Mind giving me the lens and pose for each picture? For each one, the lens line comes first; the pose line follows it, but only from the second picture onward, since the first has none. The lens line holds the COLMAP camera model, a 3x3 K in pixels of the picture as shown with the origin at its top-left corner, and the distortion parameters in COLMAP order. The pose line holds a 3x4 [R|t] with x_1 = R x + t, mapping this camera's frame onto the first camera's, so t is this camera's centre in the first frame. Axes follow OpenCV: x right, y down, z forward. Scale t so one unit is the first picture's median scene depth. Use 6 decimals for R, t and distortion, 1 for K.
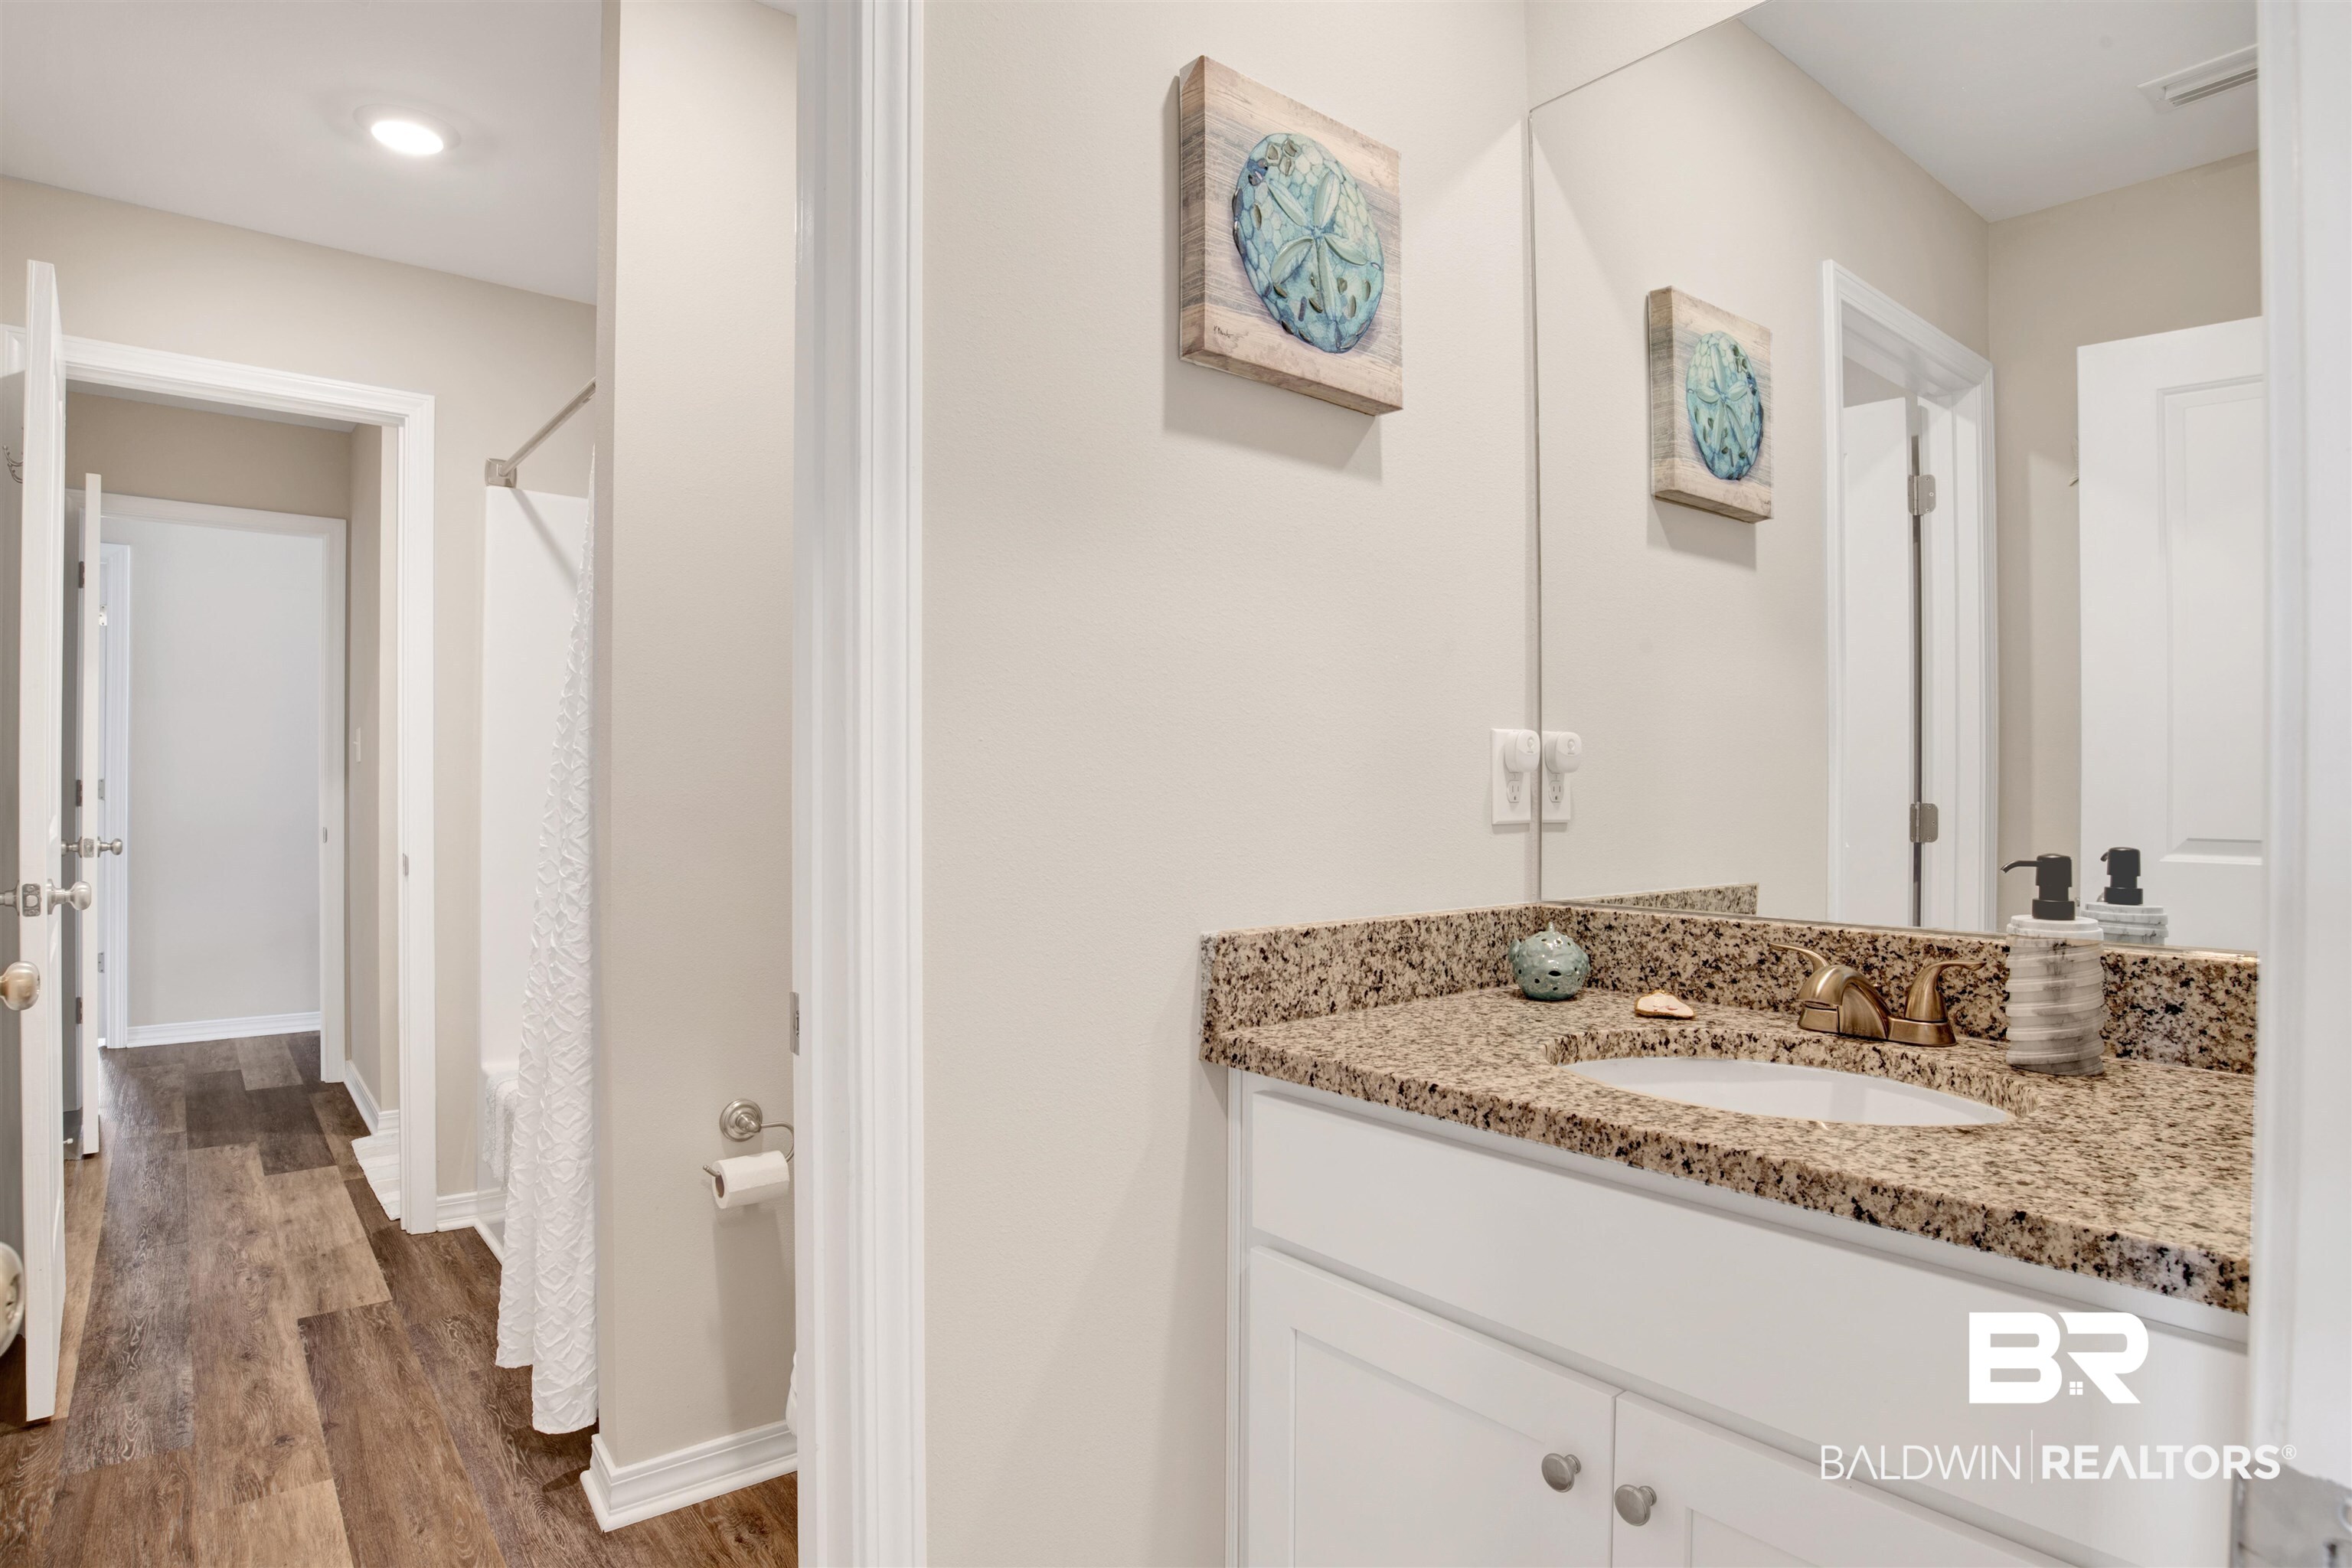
lens RADIAL K [[1222.4, 0, 1182.2], [0, 1222.4, 777.9], [0, 0, 1]] dist [-0.069911, 0.025236]
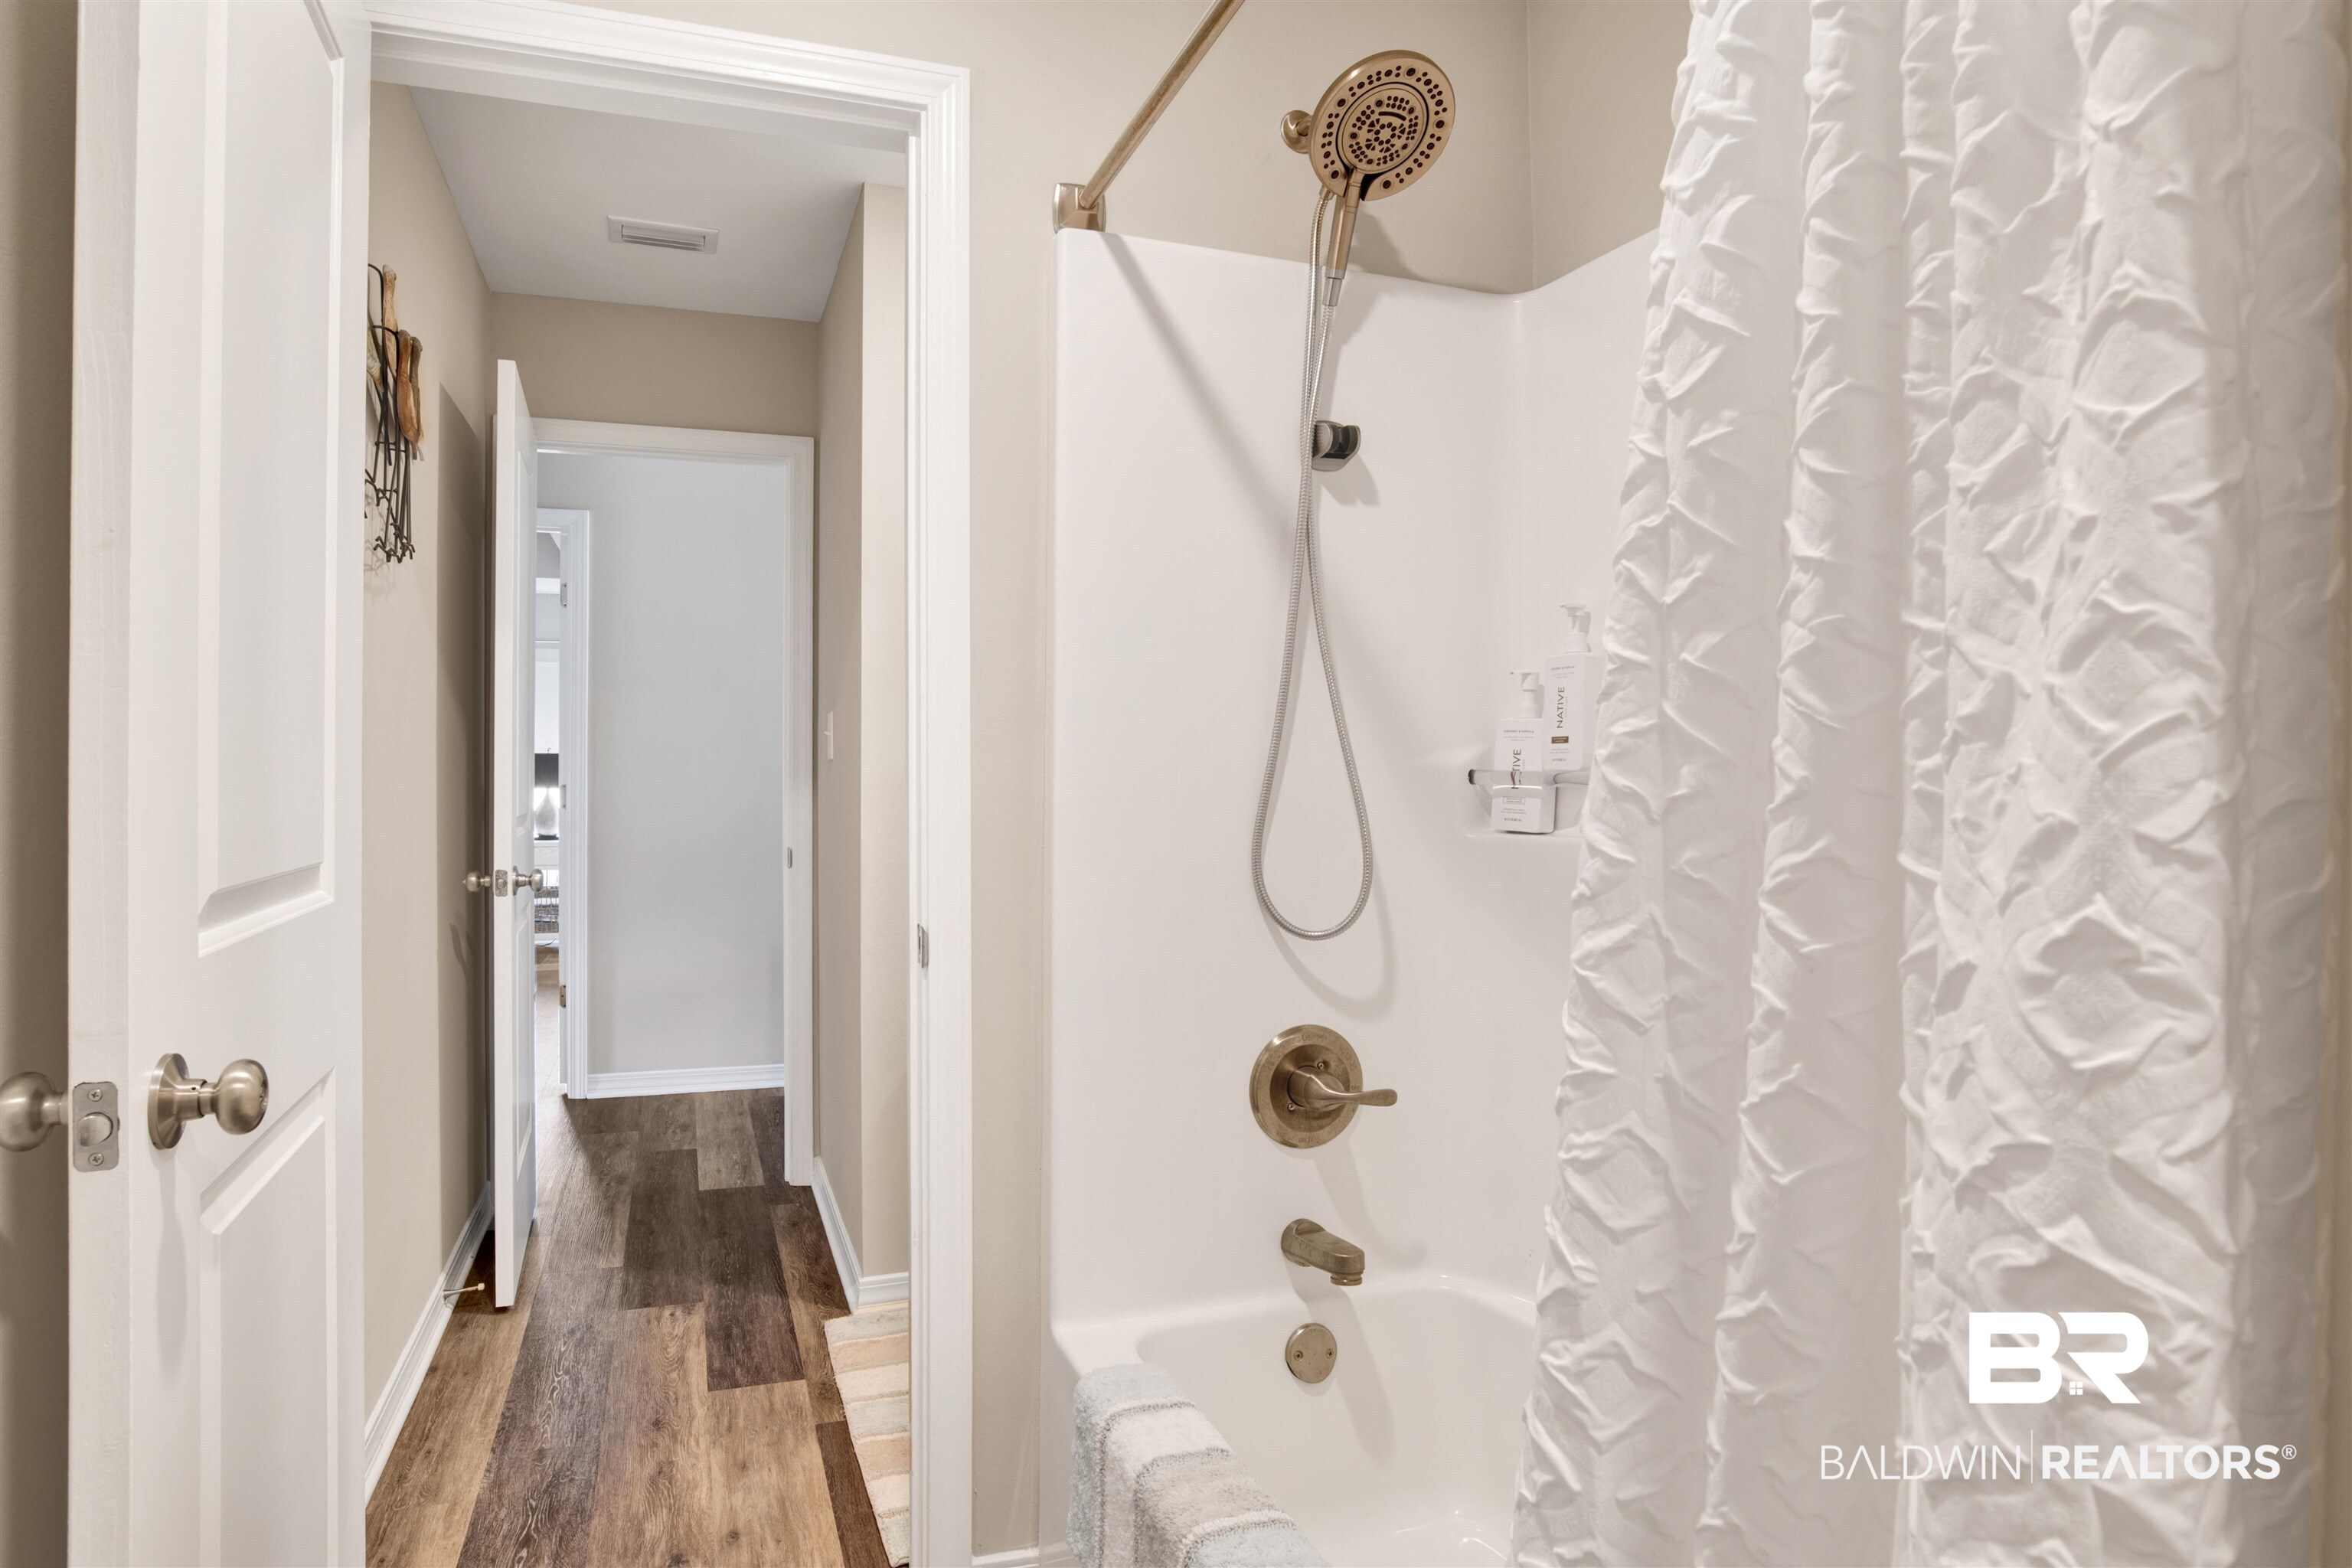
lens RADIAL K [[1222.4, 0, 1182.2], [0, 1222.4, 777.9], [0, 0, 1]] dist [-0.069911, 0.025236]
pose [[0.951042, -0.005047, -0.309021, -0.295023], [0.003031, 0.999971, -0.007004, 0.003886], [0.309048, 0.005725, 0.951029, 0.410622]]
